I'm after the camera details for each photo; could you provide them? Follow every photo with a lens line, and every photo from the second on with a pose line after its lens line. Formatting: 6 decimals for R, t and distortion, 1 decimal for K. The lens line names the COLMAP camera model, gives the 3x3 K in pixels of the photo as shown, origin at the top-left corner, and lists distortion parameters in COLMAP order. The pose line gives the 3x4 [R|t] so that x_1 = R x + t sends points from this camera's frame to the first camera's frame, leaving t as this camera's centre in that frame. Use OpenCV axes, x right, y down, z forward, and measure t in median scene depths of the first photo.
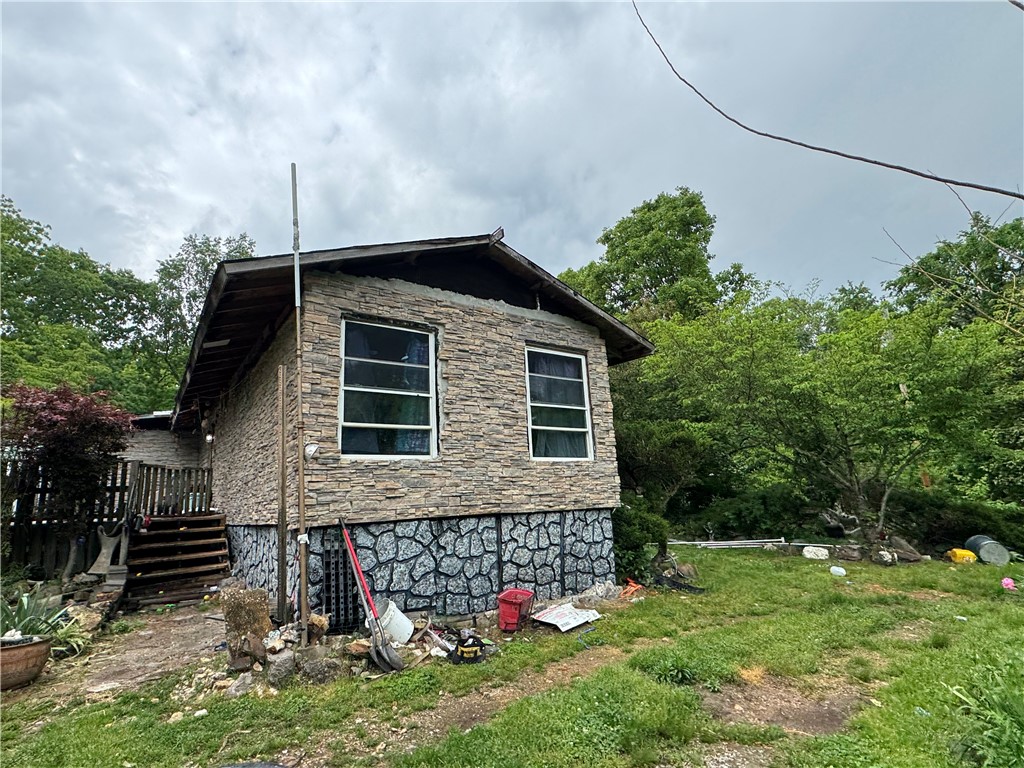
lens RADIAL K [[519.9, 0, 512.0], [0, 519.9, 384.0], [0, 0, 1]] dist [-0.002947, -0.001670]
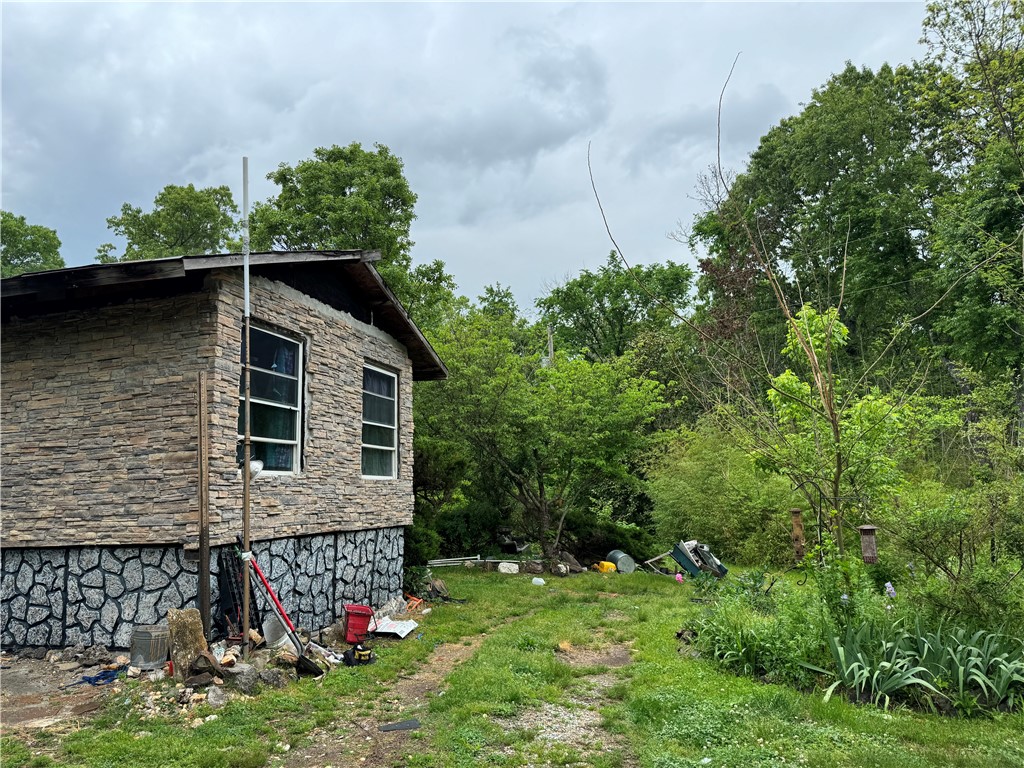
lens RADIAL K [[717.9, 0, 514.0], [0, 717.9, 362.3], [0, 0, 1]] dist [0.103309, -0.135780]
pose [[0.777443, 0.142839, 0.612519, -0.651431], [-0.149584, 0.987918, -0.040523, -0.066366], [-0.610907, -0.060119, 0.789416, -0.289506]]
